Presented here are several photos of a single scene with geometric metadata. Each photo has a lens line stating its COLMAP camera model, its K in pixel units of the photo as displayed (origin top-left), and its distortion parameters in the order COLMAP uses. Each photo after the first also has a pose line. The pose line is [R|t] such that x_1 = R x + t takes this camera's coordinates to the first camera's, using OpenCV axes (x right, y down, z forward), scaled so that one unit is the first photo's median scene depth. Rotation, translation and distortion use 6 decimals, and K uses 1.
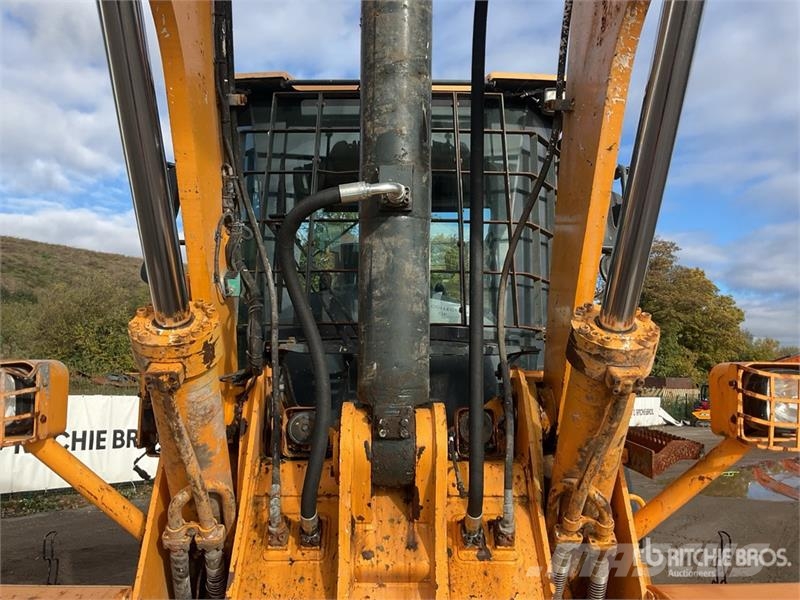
lens RADIAL K [[666.5, 0, 397.3], [0, 666.5, 306.2], [0, 0, 1]] dist [0.043730, -0.083658]
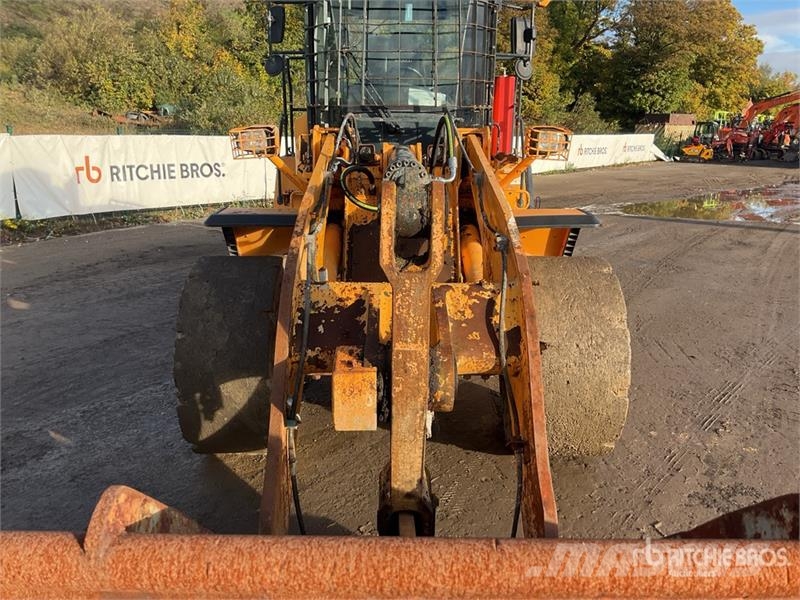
lens RADIAL K [[666.5, 0, 397.3], [0, 666.5, 306.2], [0, 0, 1]] dist [0.043730, -0.083658]
pose [[0.999924, -0.000040, -0.012309, 0.000054], [0.004673, 0.926383, 0.376554, -0.010021], [0.011388, -0.376583, 0.926313, -0.067367]]
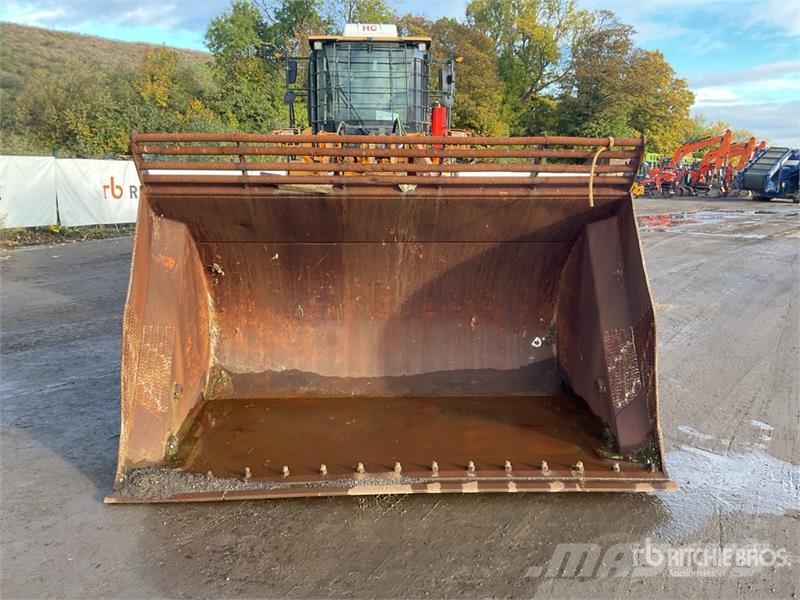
lens RADIAL K [[660.8, 0, 393.4], [0, 660.8, 299.8], [0, 0, 1]] dist [0.097701, -0.181947]
pose [[0.999204, -0.013443, 0.037559, -0.001797], [0.001390, 0.952671, 0.304001, -0.007941], [-0.039868, -0.303706, 0.951931, -0.128703]]
